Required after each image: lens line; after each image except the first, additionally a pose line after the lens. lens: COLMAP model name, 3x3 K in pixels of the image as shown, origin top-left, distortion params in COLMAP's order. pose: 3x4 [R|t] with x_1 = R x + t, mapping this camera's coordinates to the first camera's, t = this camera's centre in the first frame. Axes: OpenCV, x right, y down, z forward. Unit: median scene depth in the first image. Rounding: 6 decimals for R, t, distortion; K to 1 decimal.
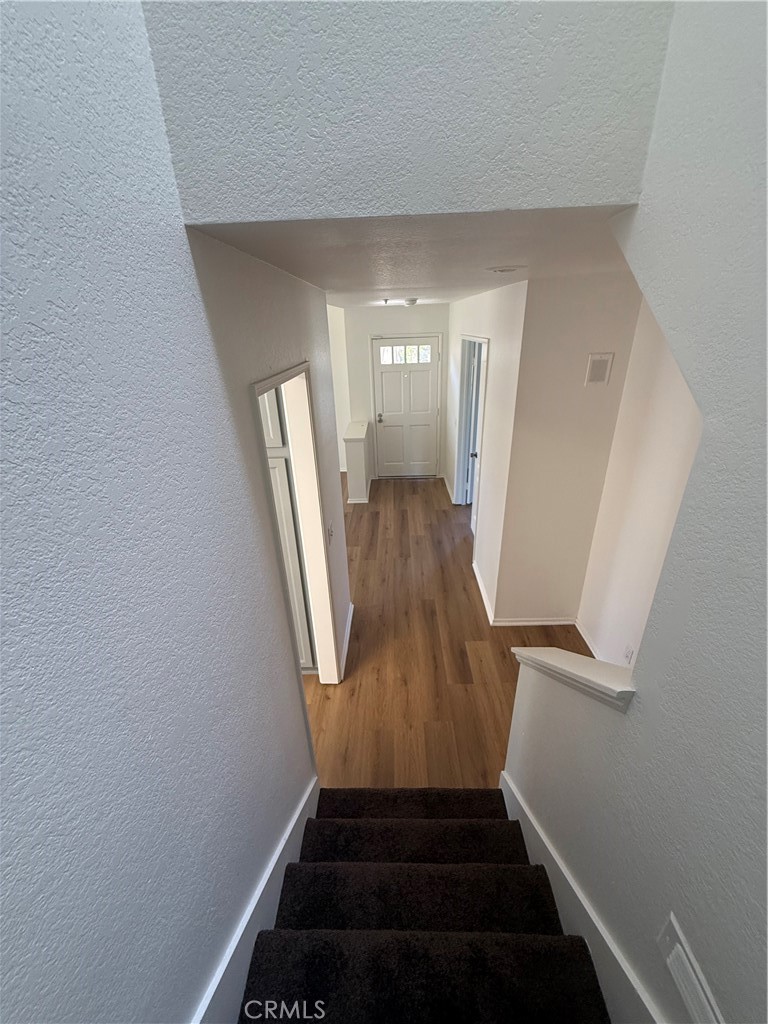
lens RADIAL K [[409.1, 0, 387.5], [0, 409.1, 511.9], [0, 0, 1]] dist [-0.002533, 0.000158]
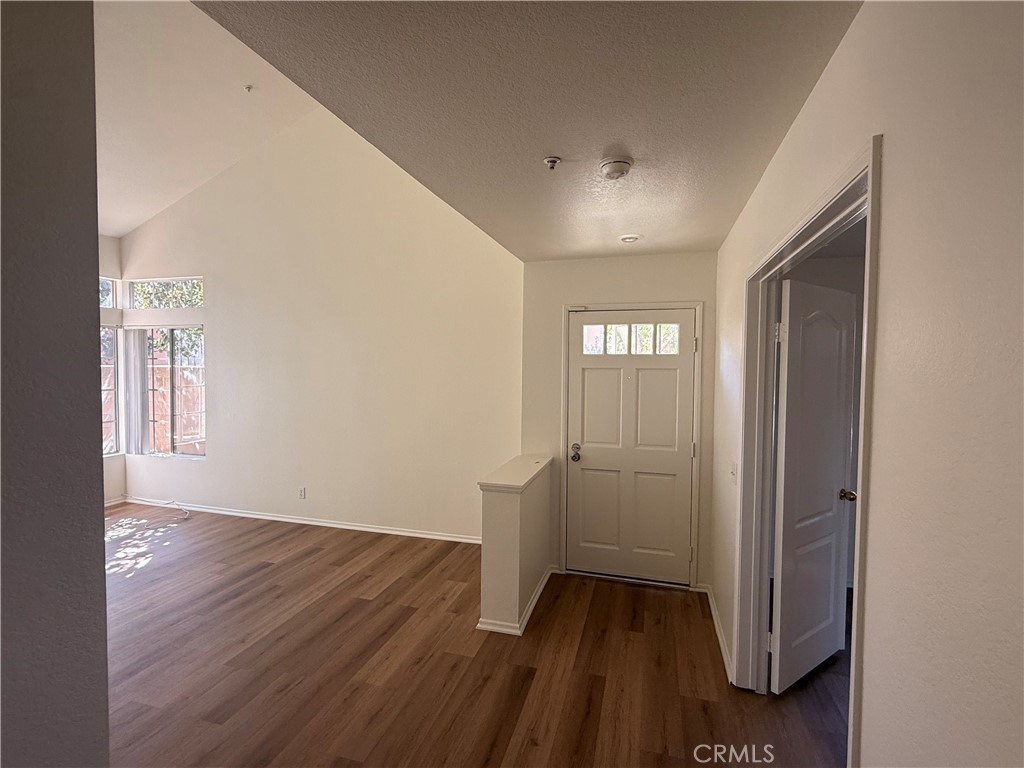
lens RADIAL K [[484.4, 0, 512.0], [0, 484.4, 384.0], [0, 0, 1]] dist [-0.001287, -0.000502]
pose [[0.962924, 0.048579, -0.265363, 0.066422], [-0.145589, 0.921690, -0.359570, -0.080617], [0.227115, 0.384873, 0.894590, 0.419736]]
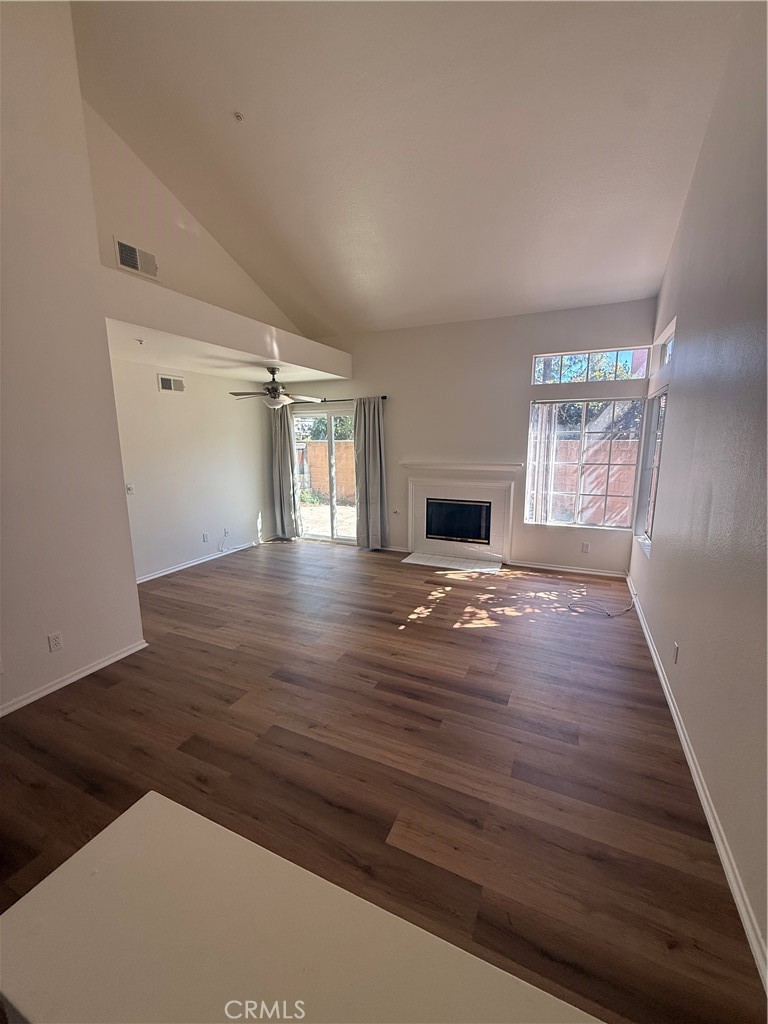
lens RADIAL K [[409.1, 0, 387.5], [0, 409.1, 511.9], [0, 0, 1]] dist [-0.002533, 0.000158]
pose [[-0.406845, 0.192039, -0.893084, -0.024499], [-0.364228, 0.862478, 0.351382, -0.329524], [0.837744, 0.468244, -0.280949, 0.973770]]
